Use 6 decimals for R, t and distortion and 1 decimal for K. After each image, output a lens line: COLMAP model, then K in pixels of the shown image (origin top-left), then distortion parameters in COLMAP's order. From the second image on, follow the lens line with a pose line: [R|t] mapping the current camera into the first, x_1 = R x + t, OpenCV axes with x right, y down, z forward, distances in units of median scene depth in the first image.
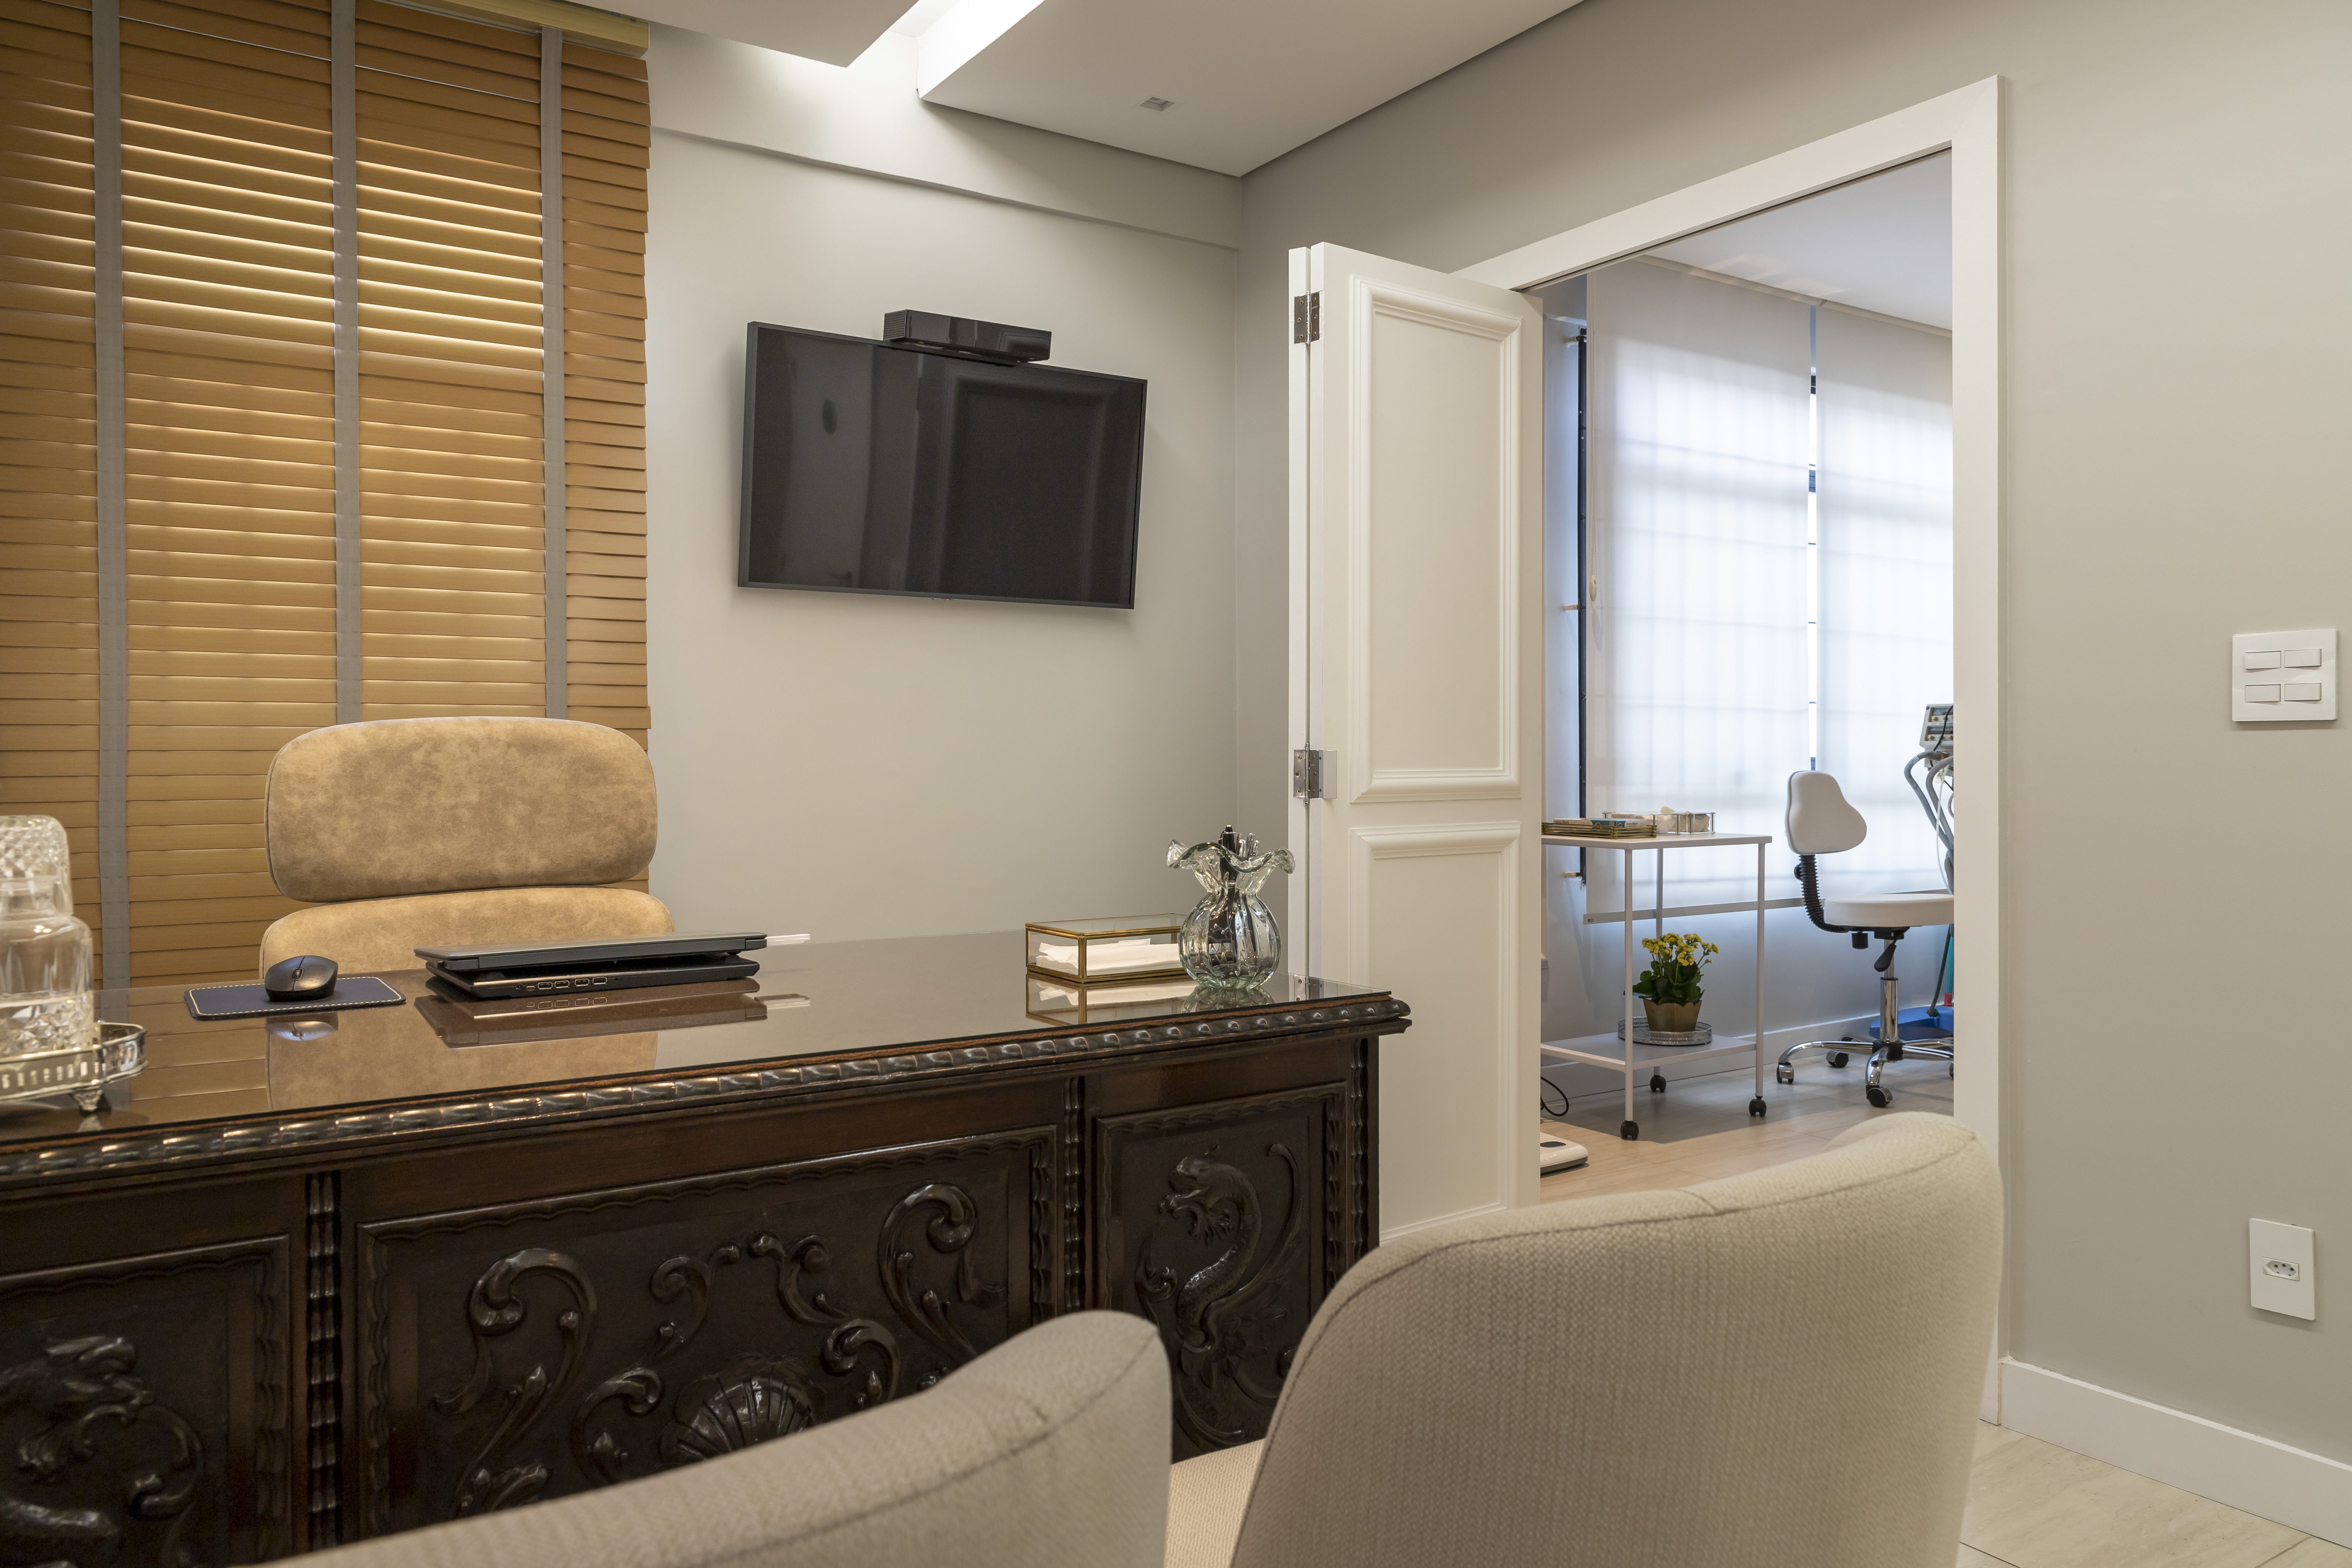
lens RADIAL K [[1618.2, 0, 1210.0], [0, 1618.2, 805.4], [0, 0, 1]] dist [-0.005199, 0.003059]
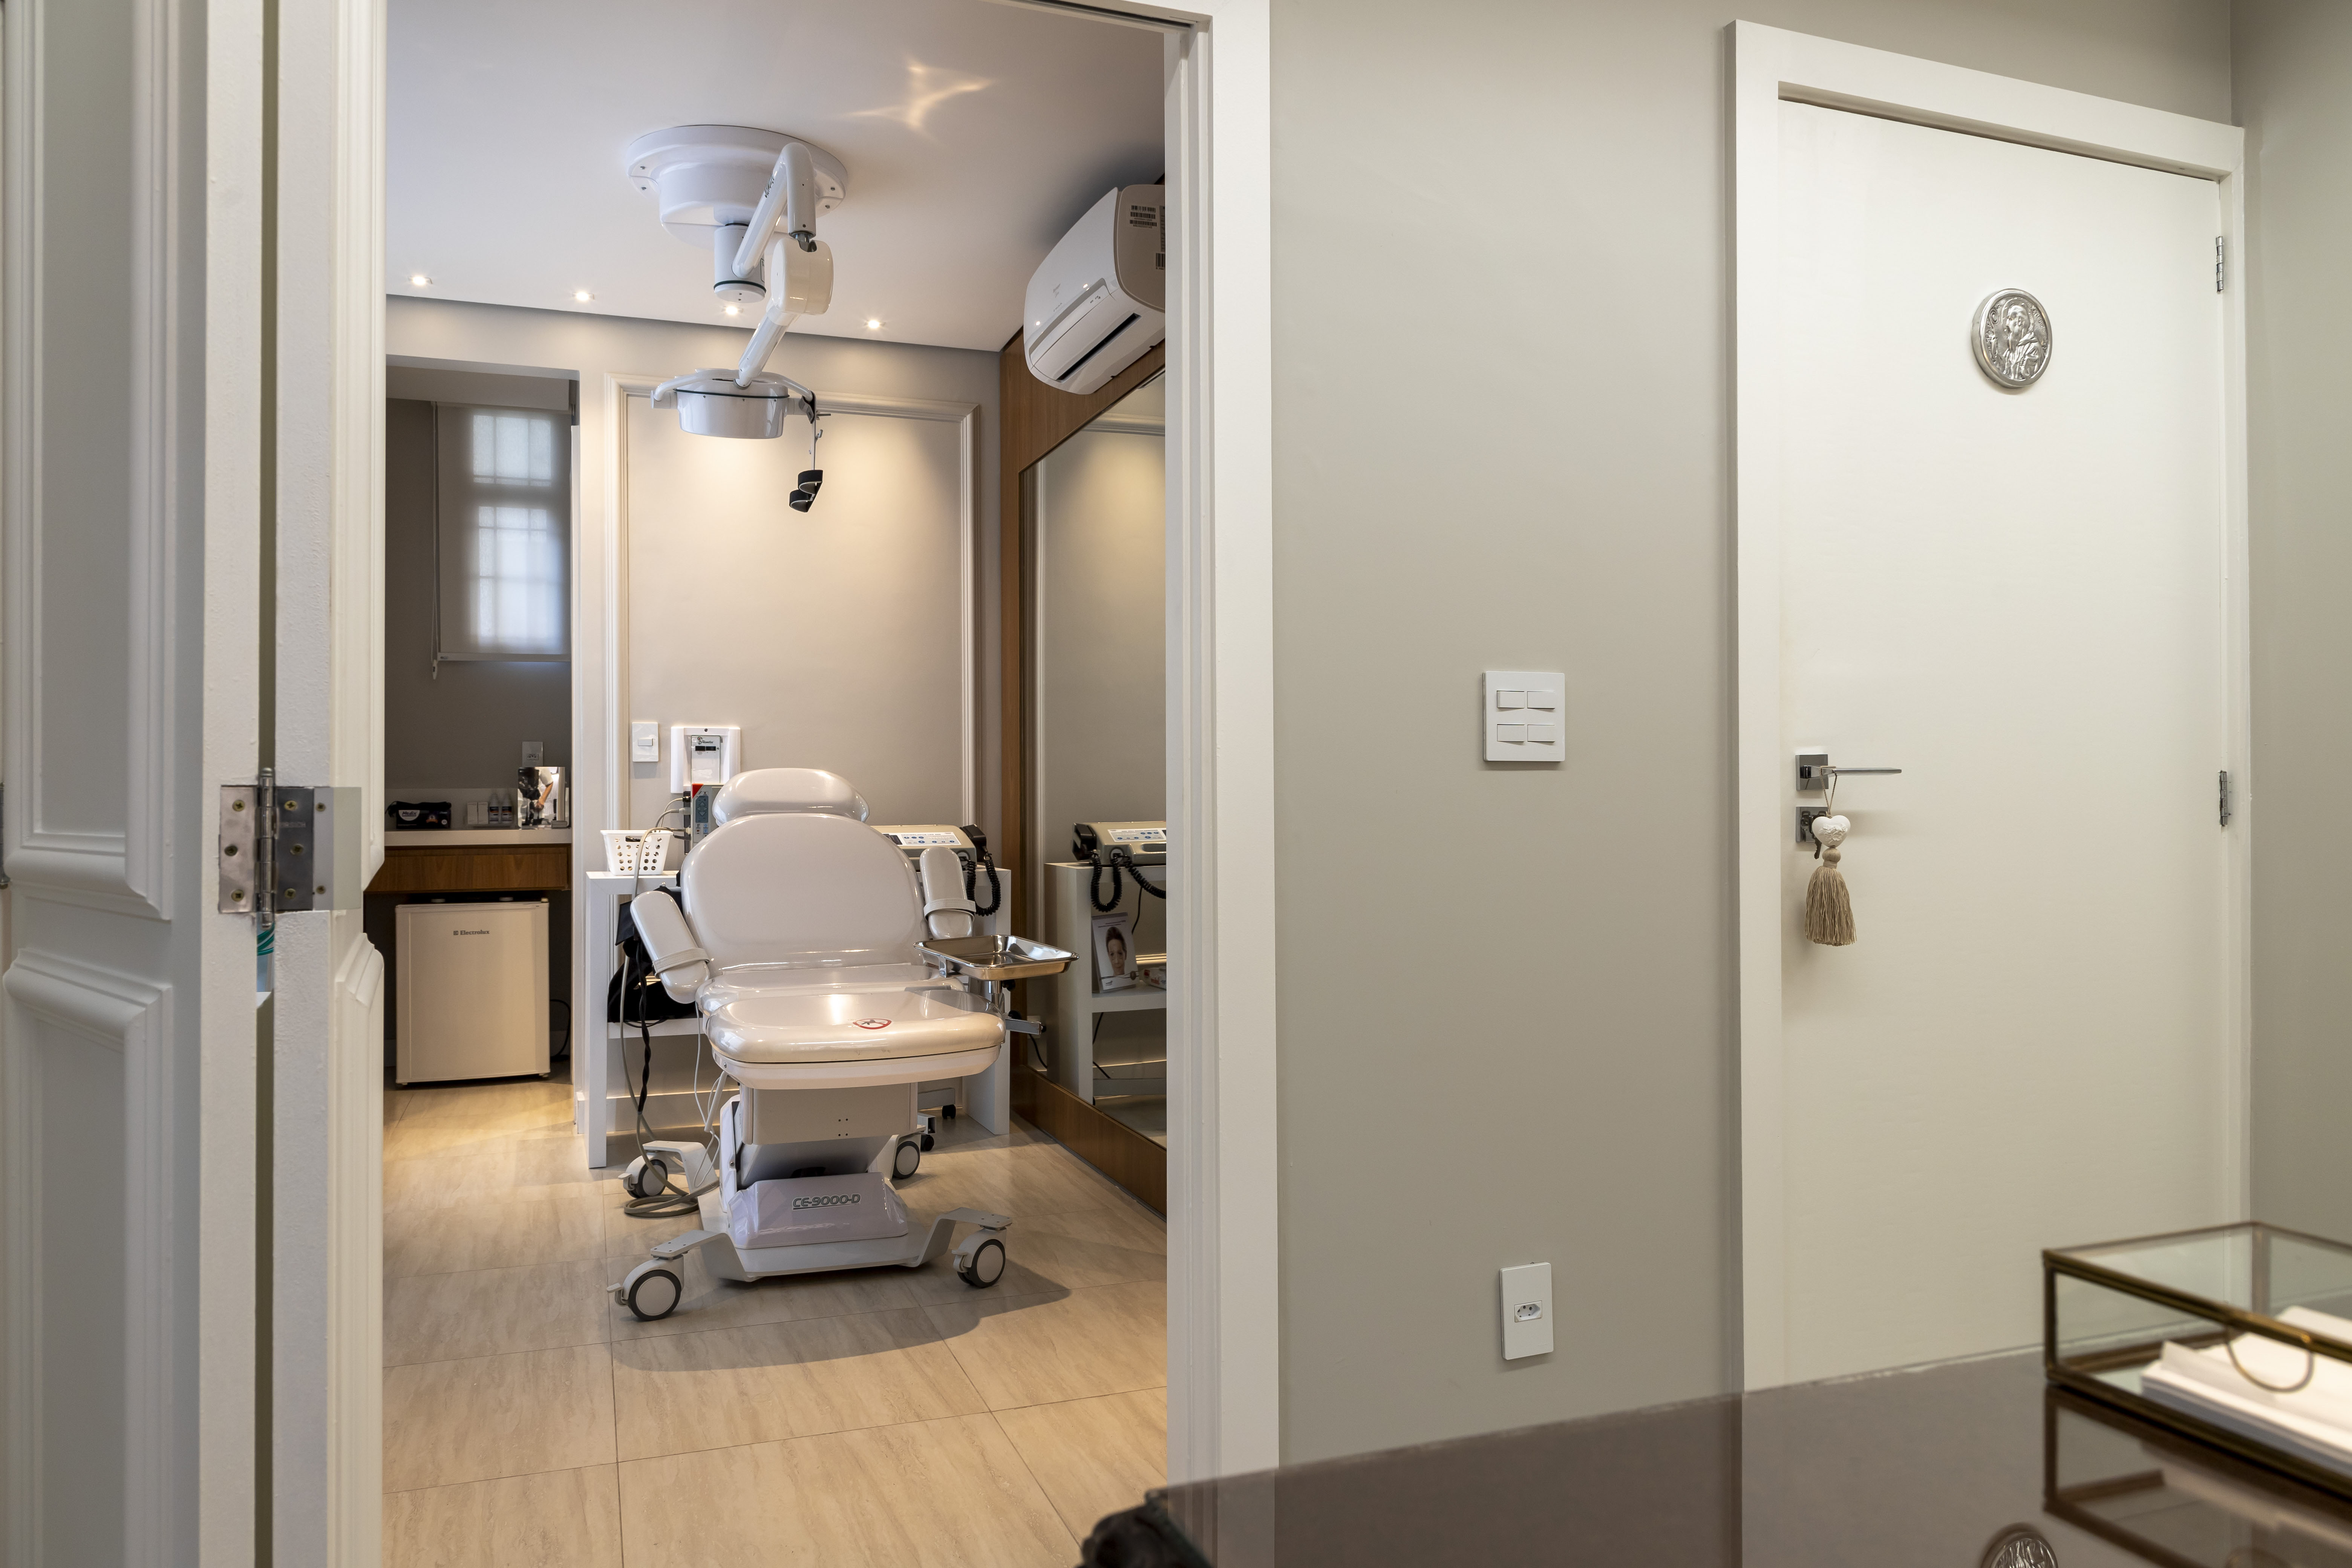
lens RADIAL K [[1618.2, 0, 1210.0], [0, 1618.2, 805.4], [0, 0, 1]] dist [-0.005199, 0.003059]
pose [[0.222545, -0.003397, 0.974917, -0.148801], [0.033243, 0.999439, -0.004107, -0.012765], [-0.974356, 0.033323, 0.222533, 0.434183]]
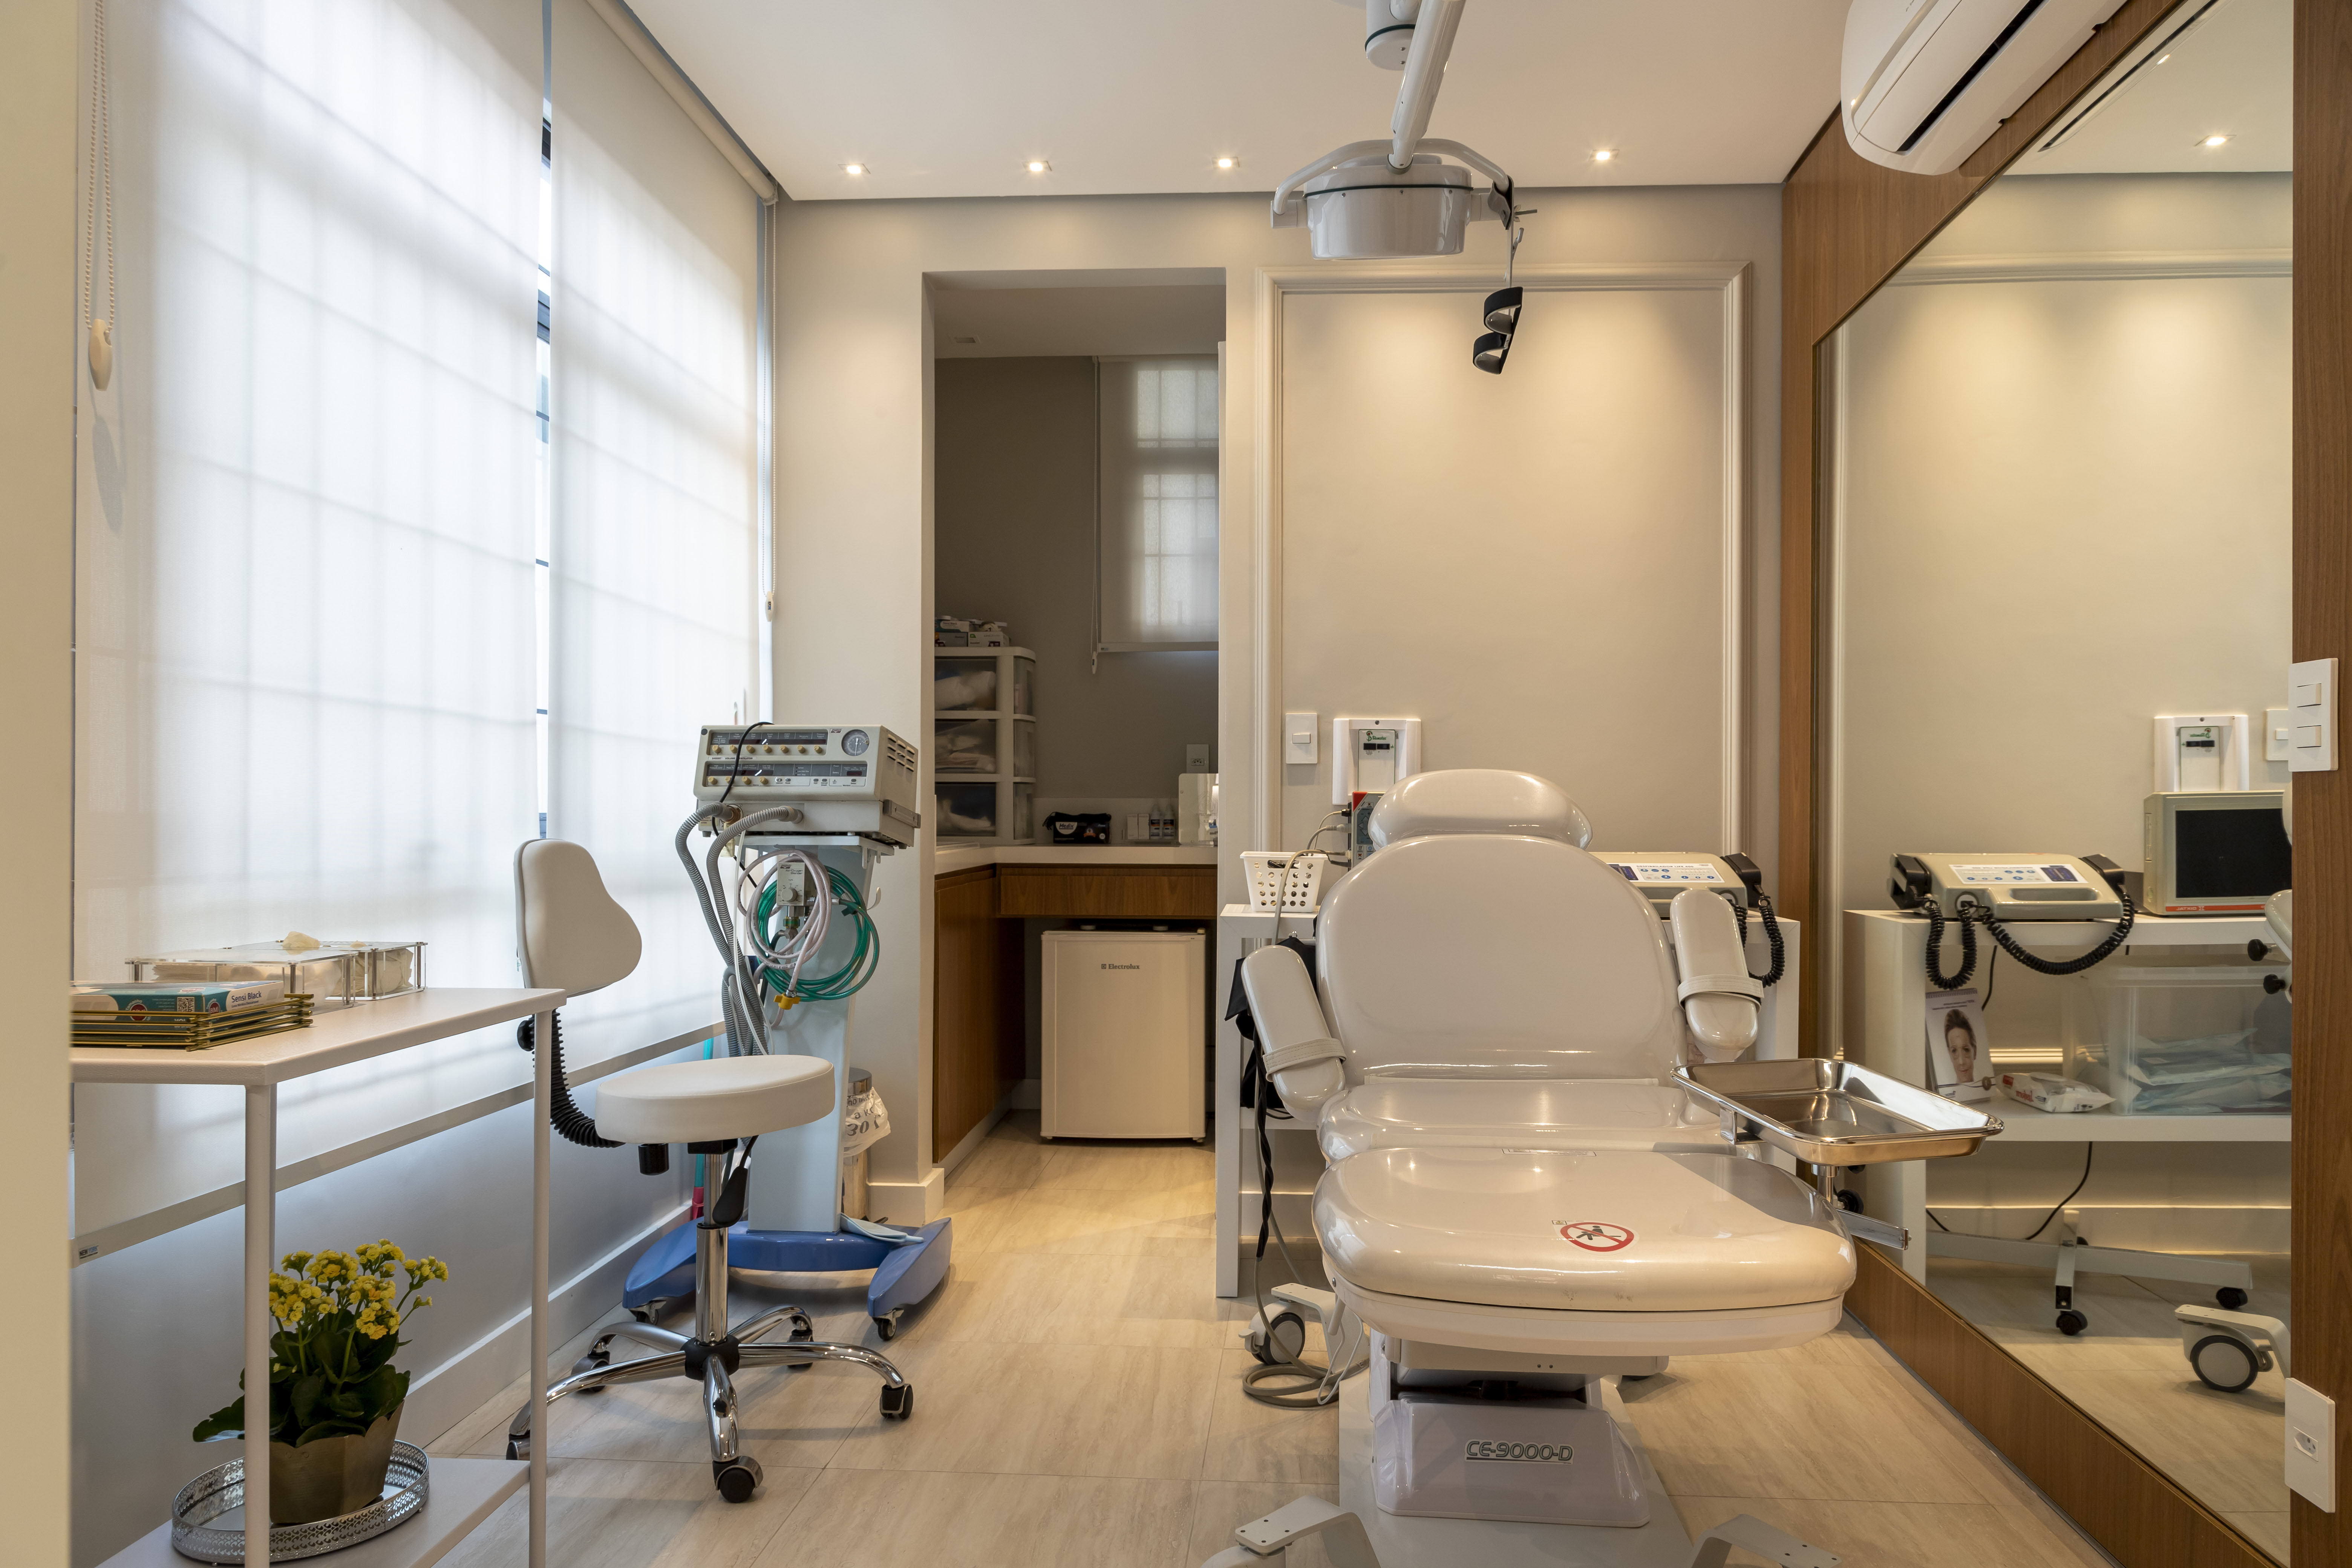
lens RADIAL K [[1618.2, 0, 1210.0], [0, 1618.2, 805.4], [0, 0, 1]] dist [-0.005199, 0.003059]
pose [[0.614271, 0.009198, 0.789042, 0.097898], [0.017130, 0.999541, -0.024989, -0.016752], [-0.788909, 0.028866, 0.613831, 0.549362]]
